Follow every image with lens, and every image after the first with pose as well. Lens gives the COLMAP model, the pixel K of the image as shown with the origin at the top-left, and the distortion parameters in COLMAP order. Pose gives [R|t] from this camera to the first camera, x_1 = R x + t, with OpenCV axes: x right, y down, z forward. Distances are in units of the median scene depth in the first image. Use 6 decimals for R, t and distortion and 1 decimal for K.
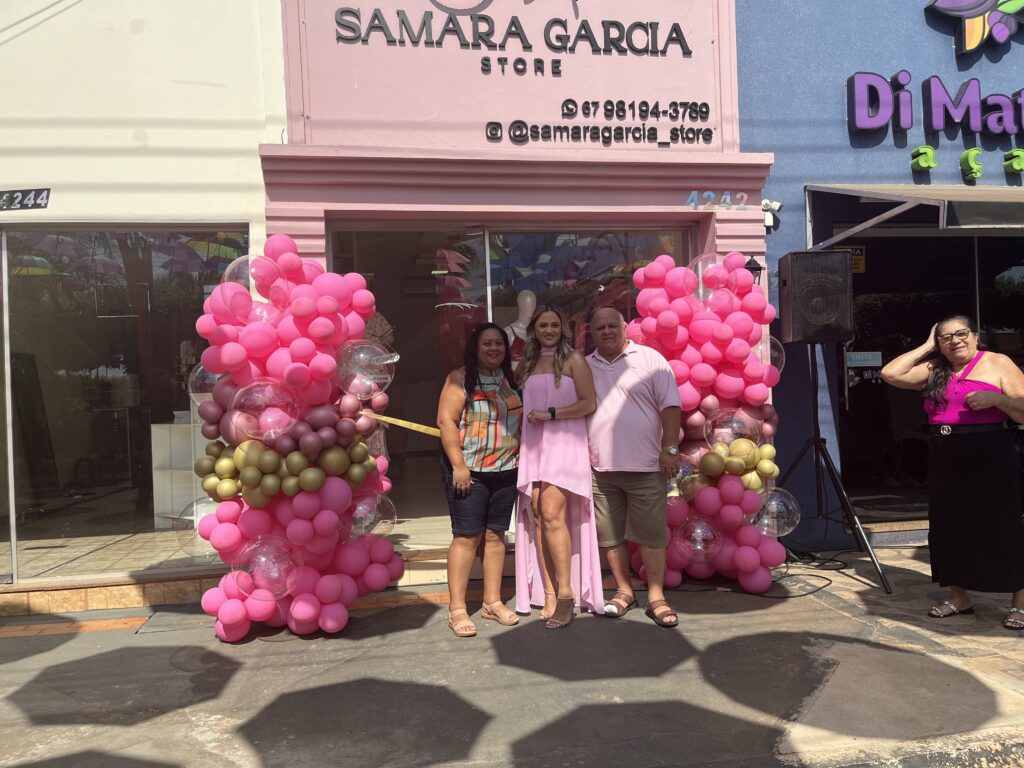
lens RADIAL K [[769.9, 0, 510.5], [0, 769.9, 386.7], [0, 0, 1]] dist [0.042733, -0.054267]
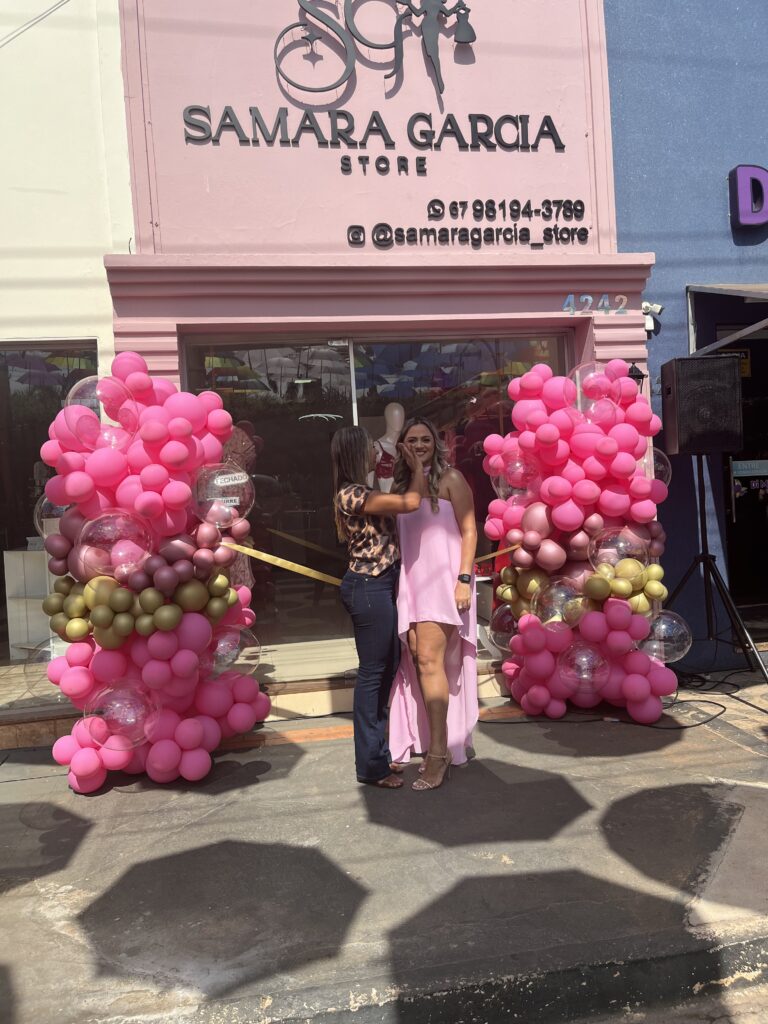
lens RADIAL K [[770.2, 0, 380.2], [0, 770.2, 503.4], [0, 0, 1]] dist [0.046824, -0.061772]
pose [[0.999756, -0.021805, 0.003526, -0.002759], [0.021751, 0.999656, 0.014665, -0.019531], [-0.003845, -0.014585, 0.999886, 0.059059]]
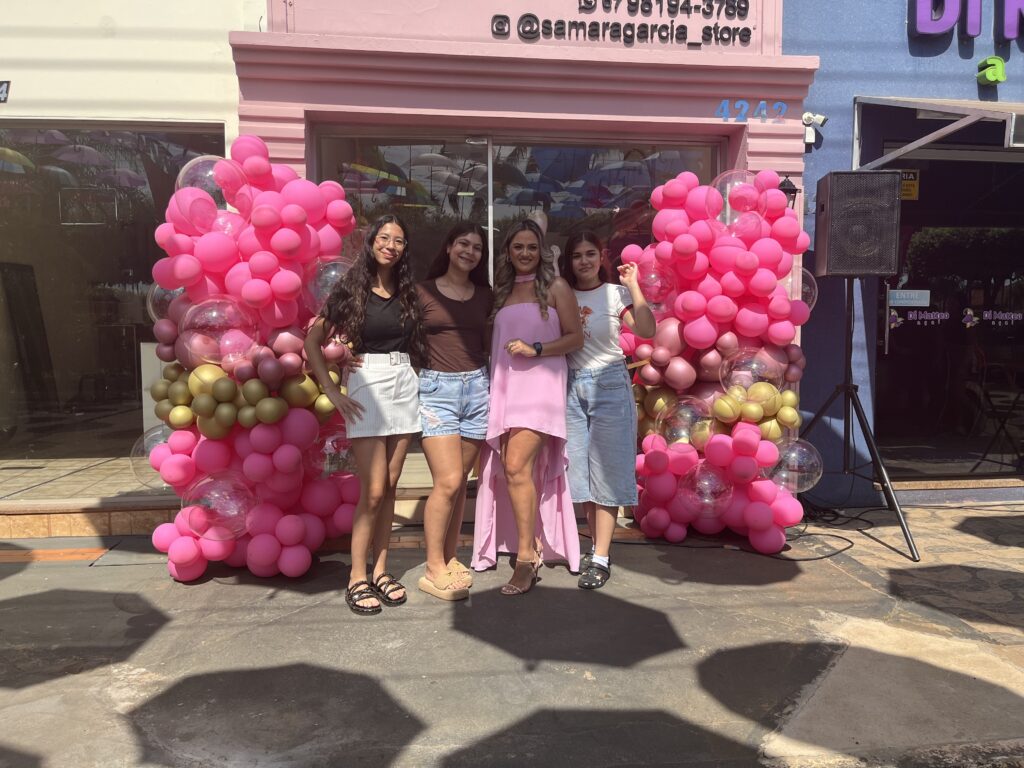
lens RADIAL K [[774.5, 0, 515.8], [0, 774.5, 370.1], [0, 0, 1]] dist [0.045359, -0.065001]
pose [[0.998422, 0.036836, -0.042378, 0.050793], [-0.033855, 0.997040, 0.069033, 0.000727], [0.044796, -0.067489, 0.996714, 0.088436]]
